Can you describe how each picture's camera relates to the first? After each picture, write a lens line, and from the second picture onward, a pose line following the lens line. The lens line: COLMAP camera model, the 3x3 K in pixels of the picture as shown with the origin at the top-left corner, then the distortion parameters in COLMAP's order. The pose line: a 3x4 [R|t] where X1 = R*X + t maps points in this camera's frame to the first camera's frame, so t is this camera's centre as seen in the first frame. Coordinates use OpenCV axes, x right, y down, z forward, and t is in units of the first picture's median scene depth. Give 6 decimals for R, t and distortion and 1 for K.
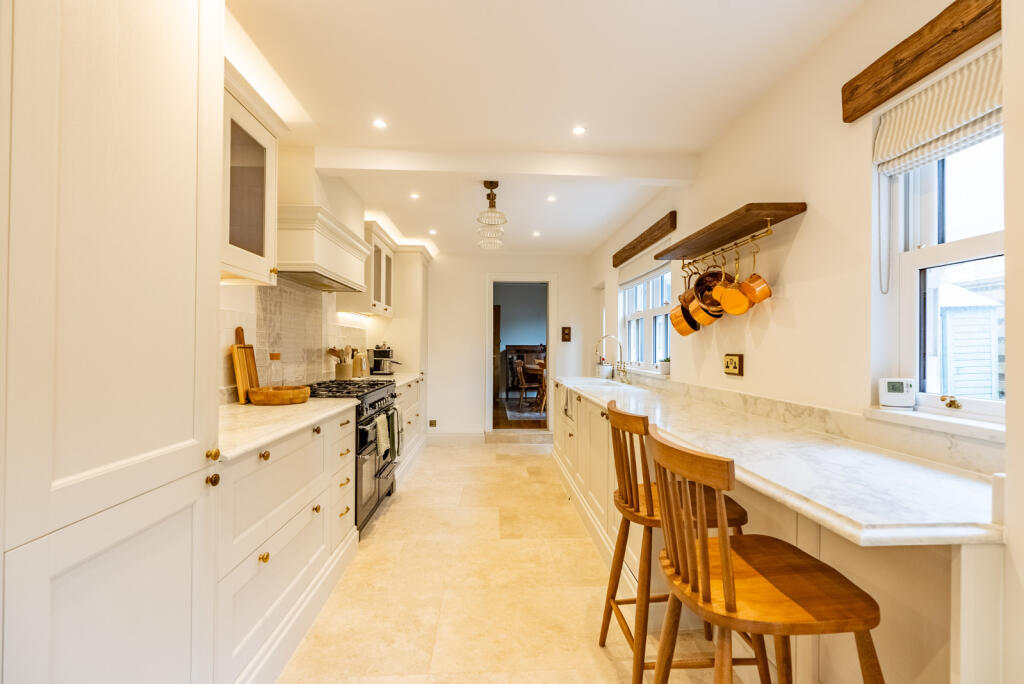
lens RADIAL K [[473.1, 0, 512.2], [0, 473.1, 343.1], [0, 0, 1]] dist [-0.026157, 0.000719]
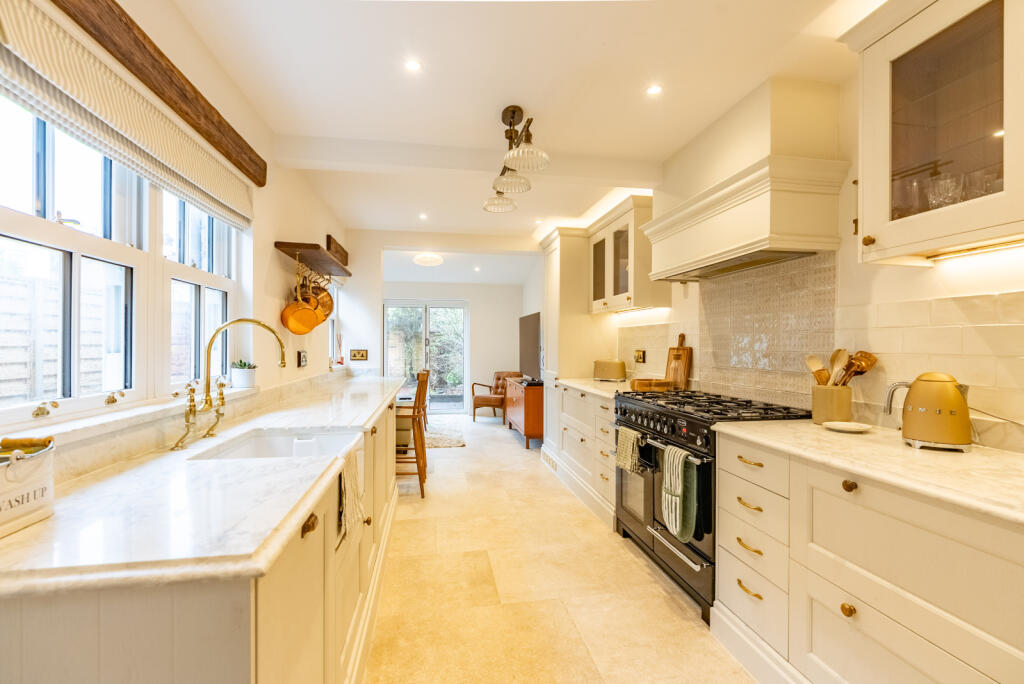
lens RADIAL K [[473.1, 0, 512.2], [0, 473.1, 343.0], [0, 0, 1]] dist [-0.026157, 0.000719]
pose [[-0.992455, -0.009626, -0.122227, 0.044755], [-0.008933, 0.999941, -0.006216, 0.005080], [0.122280, -0.005078, -0.992483, 1.955807]]
